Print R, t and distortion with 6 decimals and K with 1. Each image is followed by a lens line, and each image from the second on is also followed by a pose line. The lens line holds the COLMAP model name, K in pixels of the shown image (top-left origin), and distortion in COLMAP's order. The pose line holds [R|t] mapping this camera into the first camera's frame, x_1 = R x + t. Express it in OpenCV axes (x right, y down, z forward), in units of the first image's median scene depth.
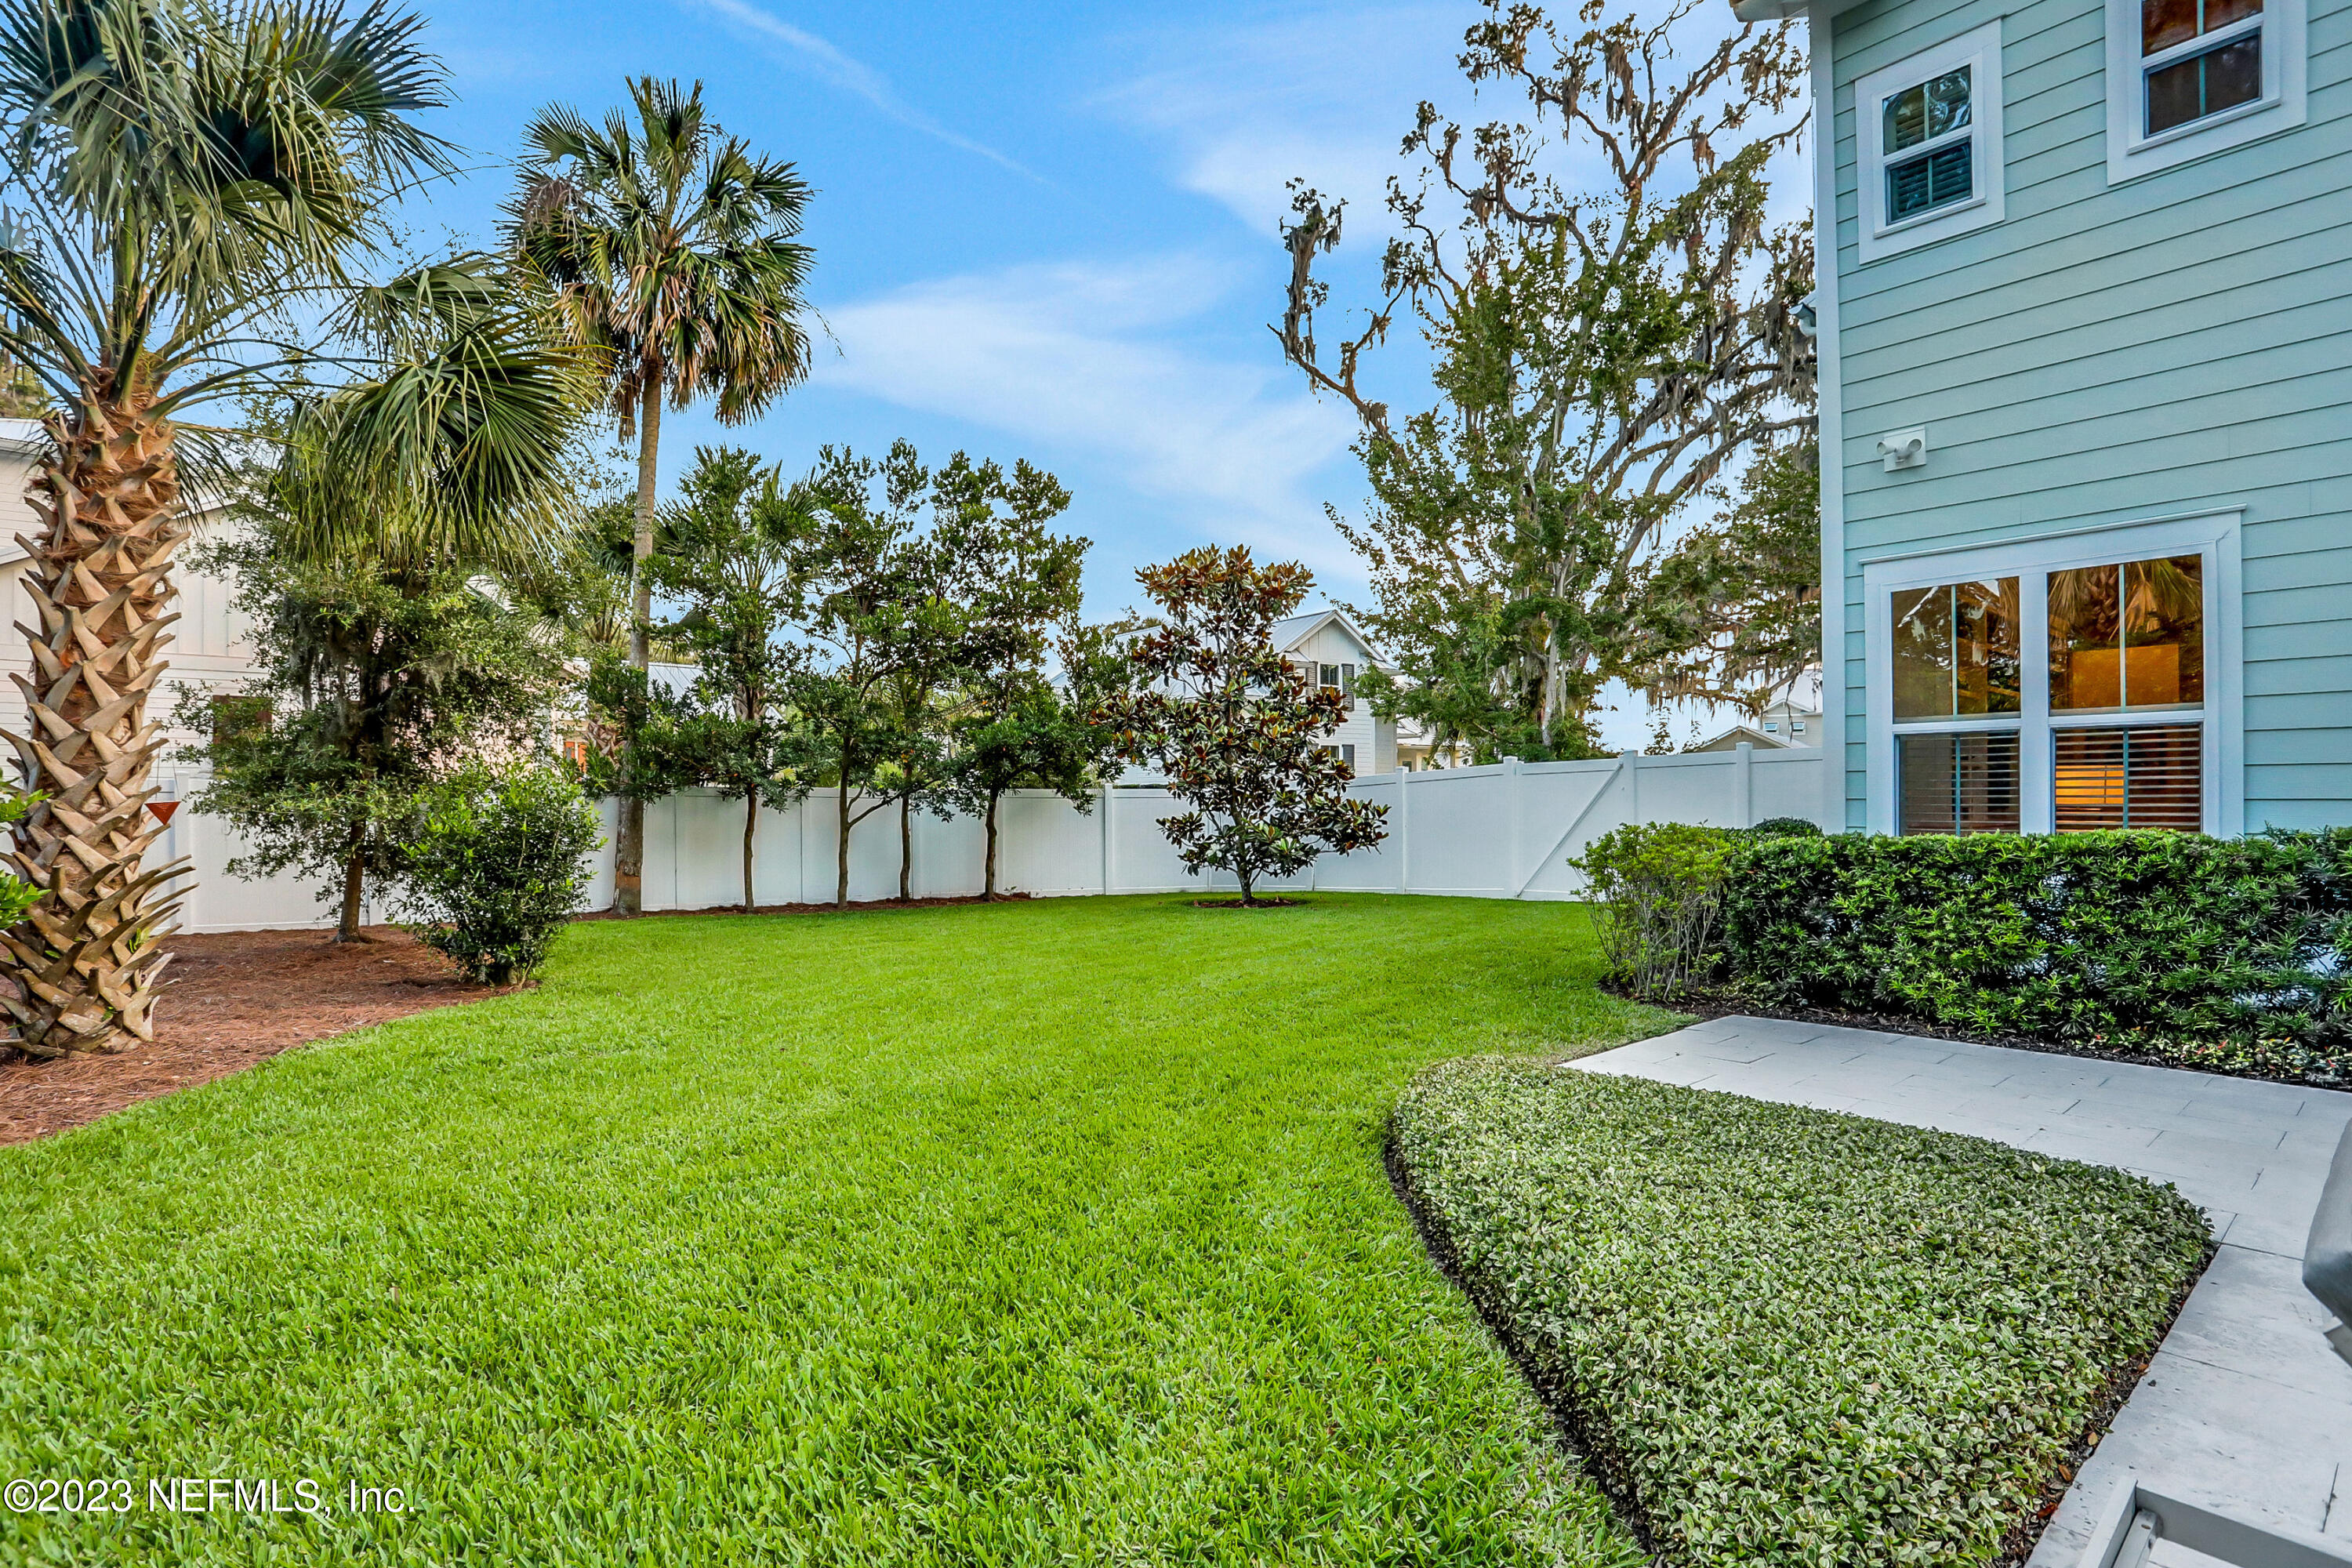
lens RADIAL K [[1147.9, 0, 1187.4], [0, 1147.9, 787.1], [0, 0, 1]] dist [-0.067761, 0.026846]
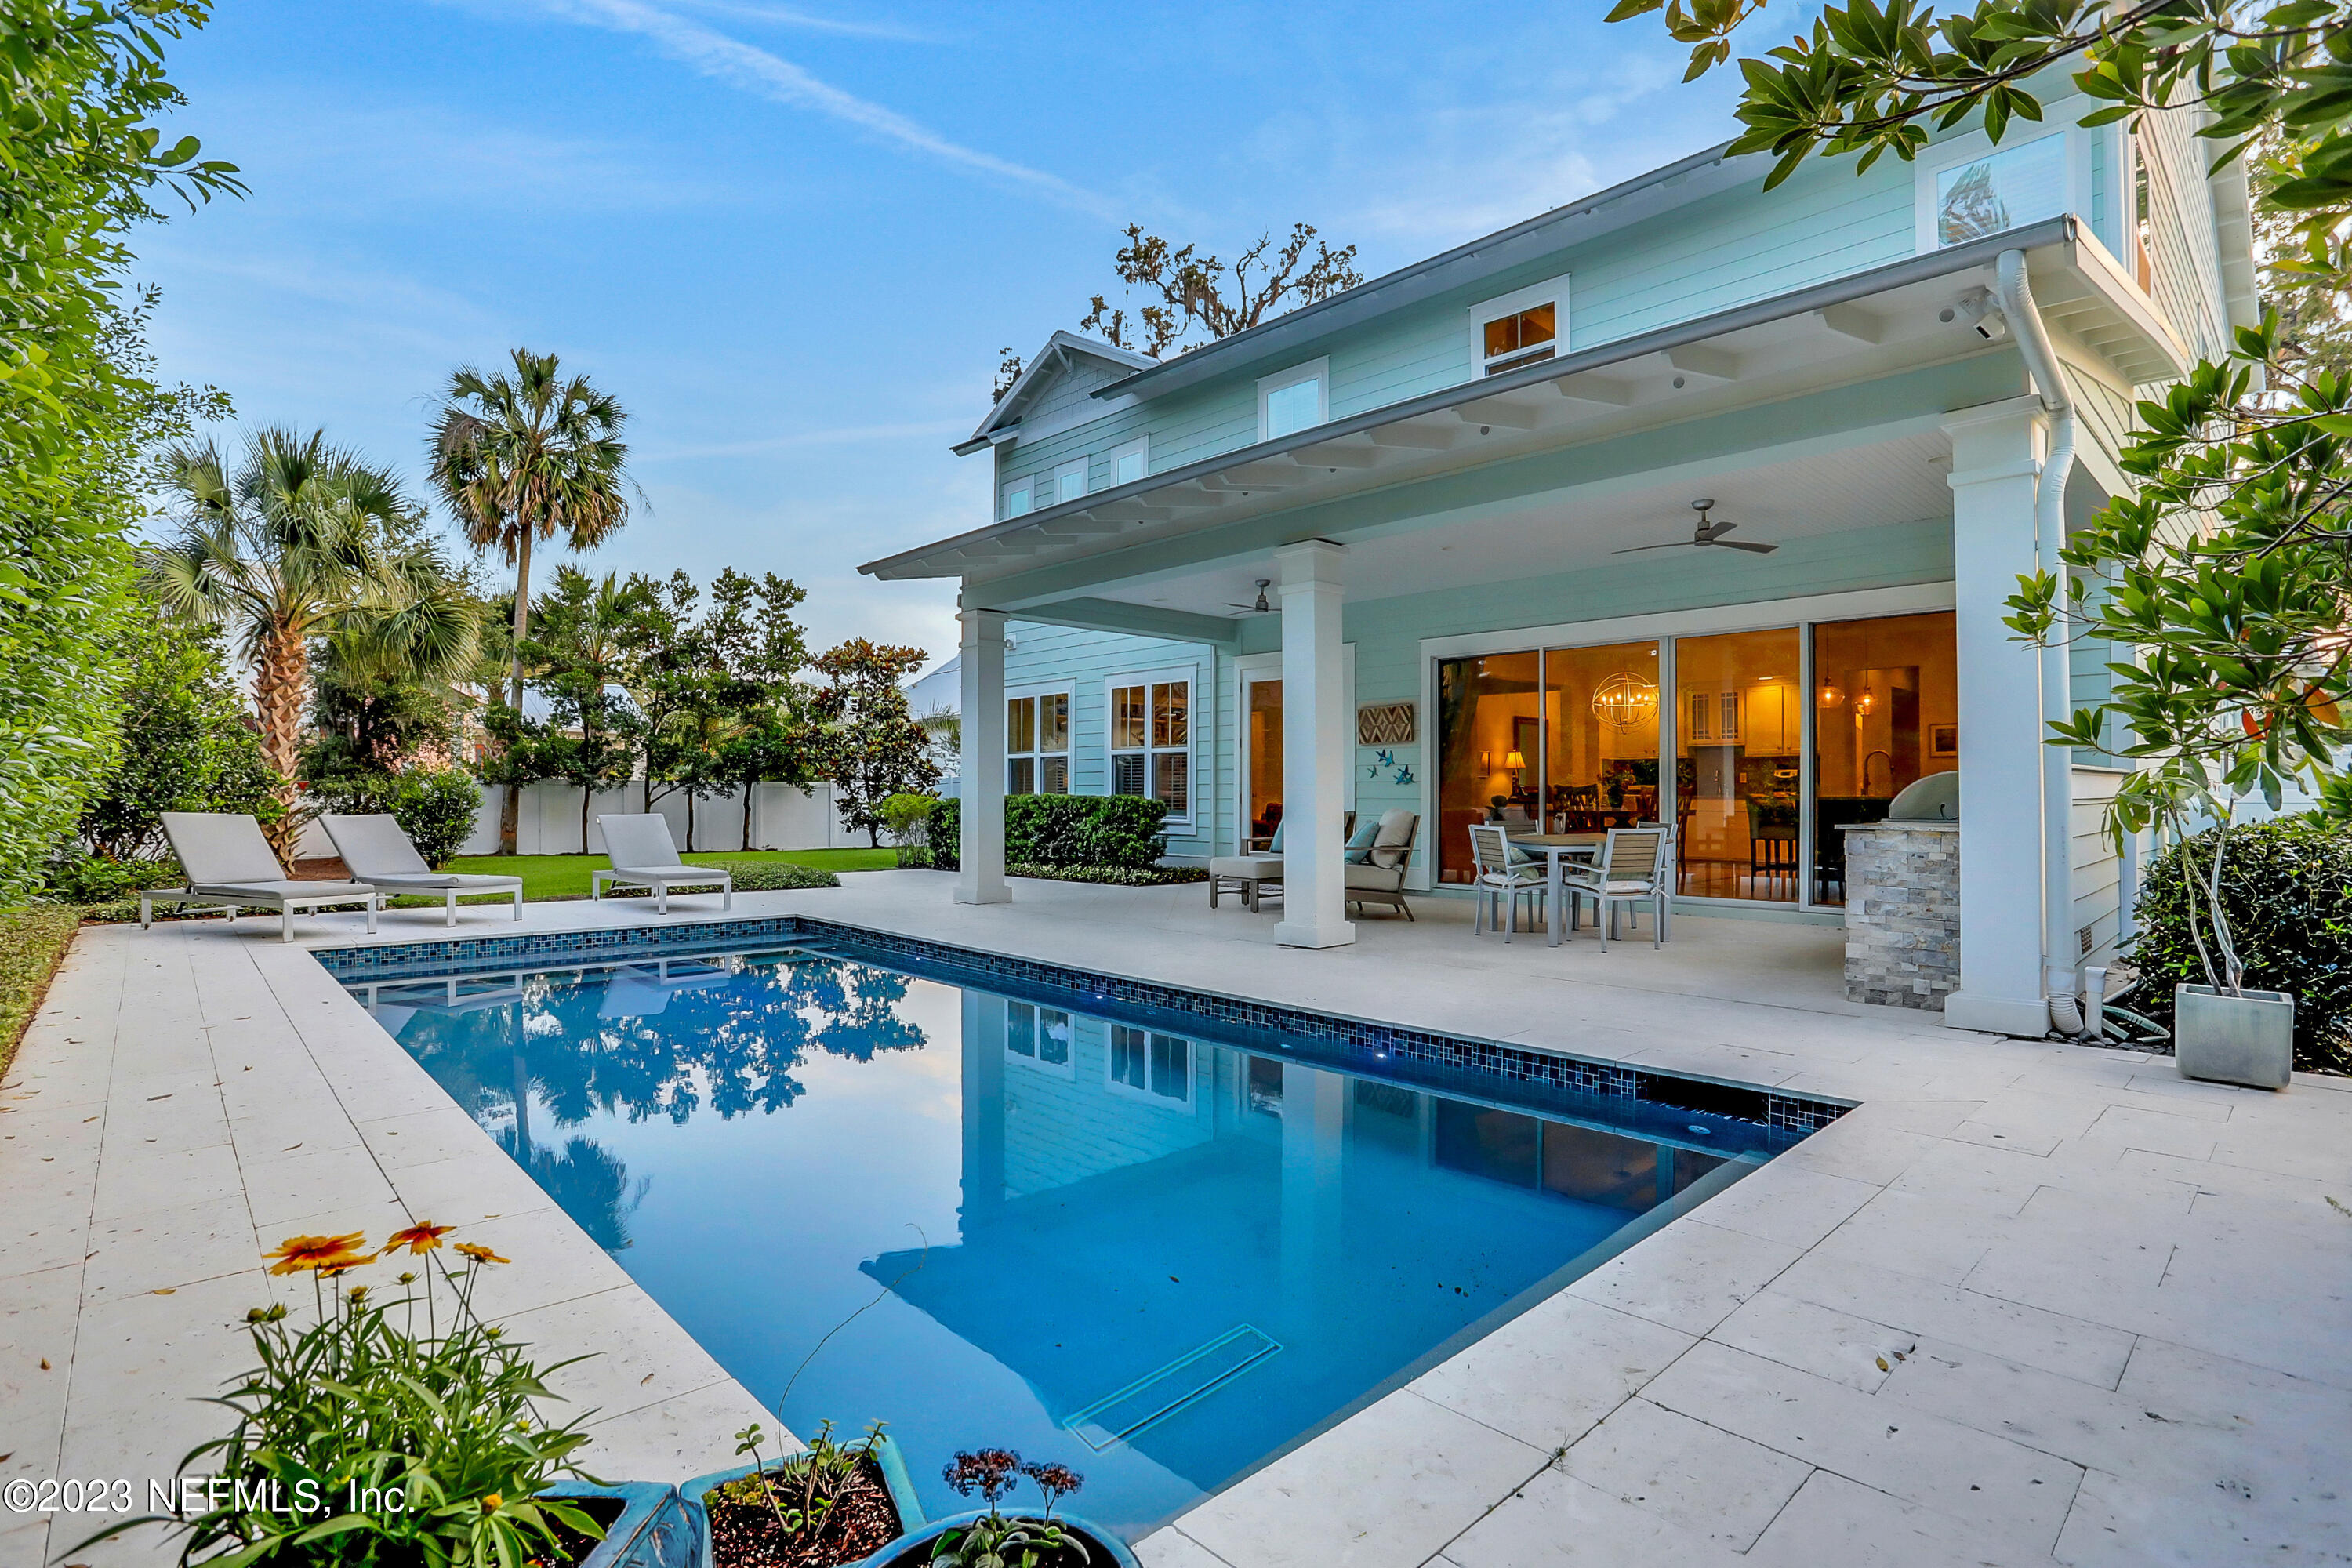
lens RADIAL K [[1147.9, 0, 1187.4], [0, 1147.9, 787.1], [0, 0, 1]] dist [-0.067761, 0.026846]
pose [[0.998553, 0.004666, 0.053568, 0.403772], [-0.004713, 0.999989, 0.000743, 0.005511], [-0.053564, -0.000995, 0.998564, -0.688134]]
